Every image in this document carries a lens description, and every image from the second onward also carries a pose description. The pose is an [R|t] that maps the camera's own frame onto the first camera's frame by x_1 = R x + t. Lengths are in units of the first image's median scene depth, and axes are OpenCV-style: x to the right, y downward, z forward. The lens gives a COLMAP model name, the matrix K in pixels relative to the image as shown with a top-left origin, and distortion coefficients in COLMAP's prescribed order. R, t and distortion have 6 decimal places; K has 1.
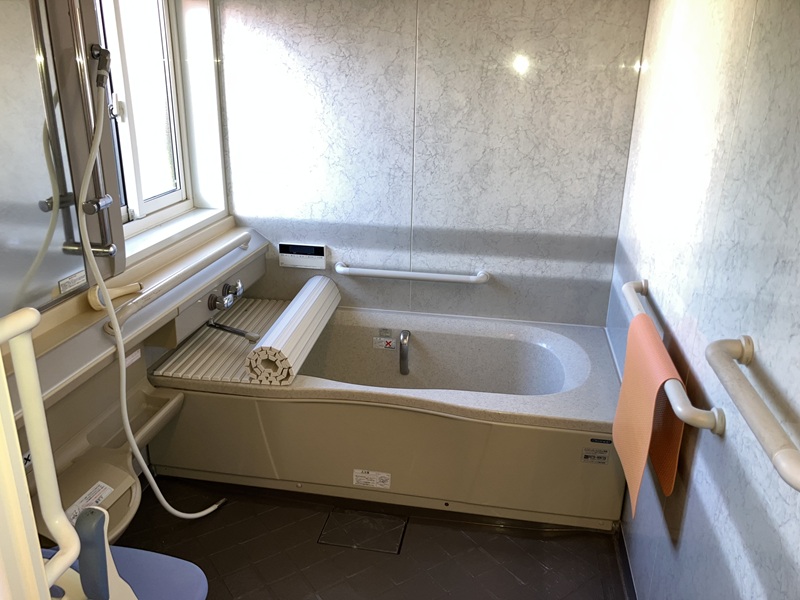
lens RADIAL K [[665.0, 0, 400.1], [0, 665.0, 297.5], [0, 0, 1]] dist [0.019564, -0.016581]
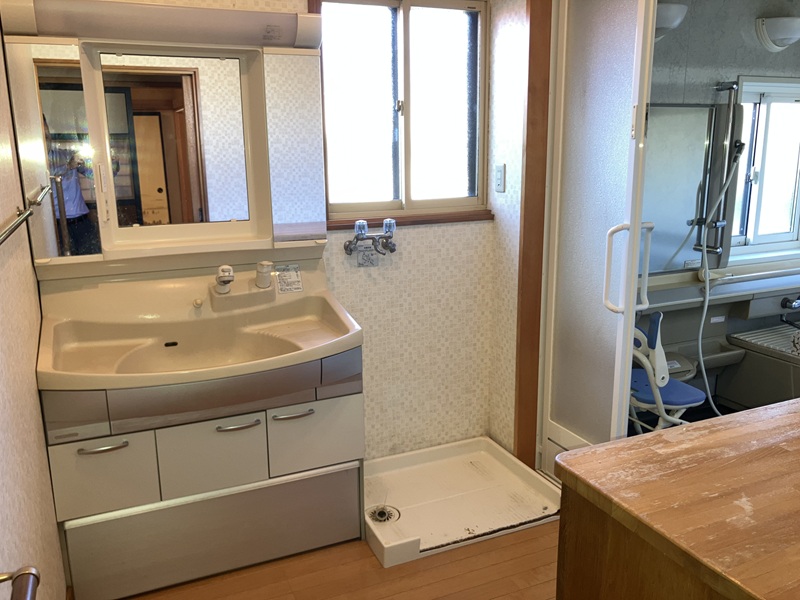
lens RADIAL K [[665.0, 0, 400.2], [0, 665.0, 300.3], [0, 0, 1]] dist [0.019564, -0.016581]
pose [[0.564389, 0.155212, -0.810786, 0.556016], [-0.247532, 0.968790, 0.013152, 0.245278], [0.787523, 0.193273, 0.585194, -0.689754]]
